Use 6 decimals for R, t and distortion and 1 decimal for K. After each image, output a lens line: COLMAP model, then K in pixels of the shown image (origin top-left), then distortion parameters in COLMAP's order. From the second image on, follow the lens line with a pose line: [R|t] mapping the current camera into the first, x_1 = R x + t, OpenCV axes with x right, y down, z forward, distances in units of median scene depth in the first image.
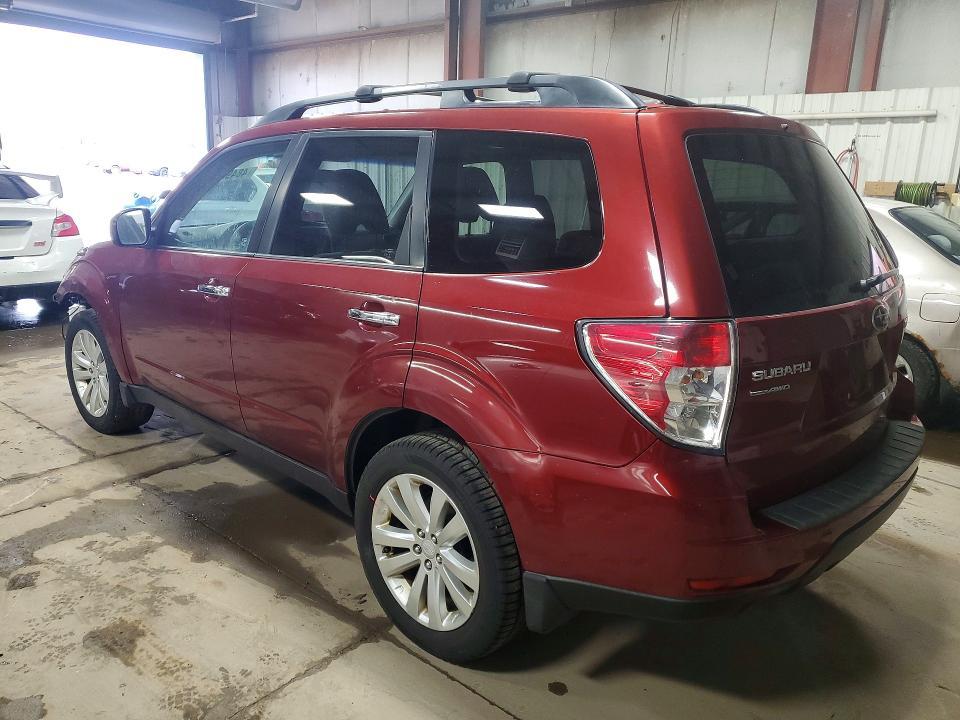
lens RADIAL K [[742.5, 0, 483.0], [0, 742.5, 356.6], [0, 0, 1]] dist [0.013199, 0.005174]
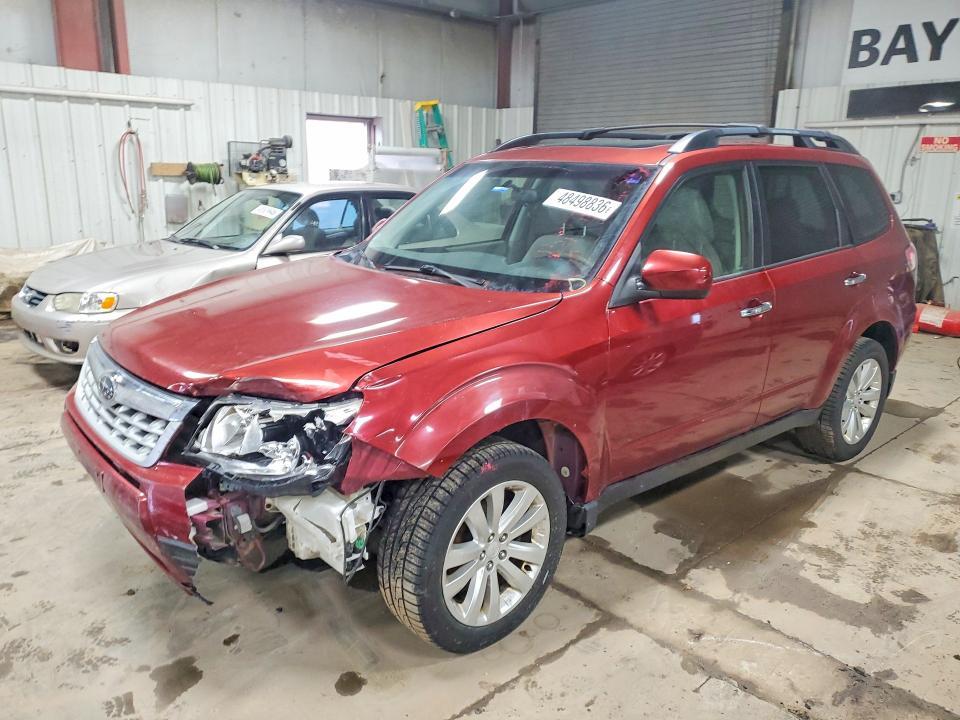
lens RADIAL K [[742.5, 0, 483.0], [0, 742.5, 356.6], [0, 0, 1]] dist [0.013199, 0.005174]
pose [[0.104214, -0.273204, 0.956294, -1.176986], [0.226636, 0.942756, 0.244638, -0.300436], [-0.968388, 0.191236, 0.160166, 1.004717]]
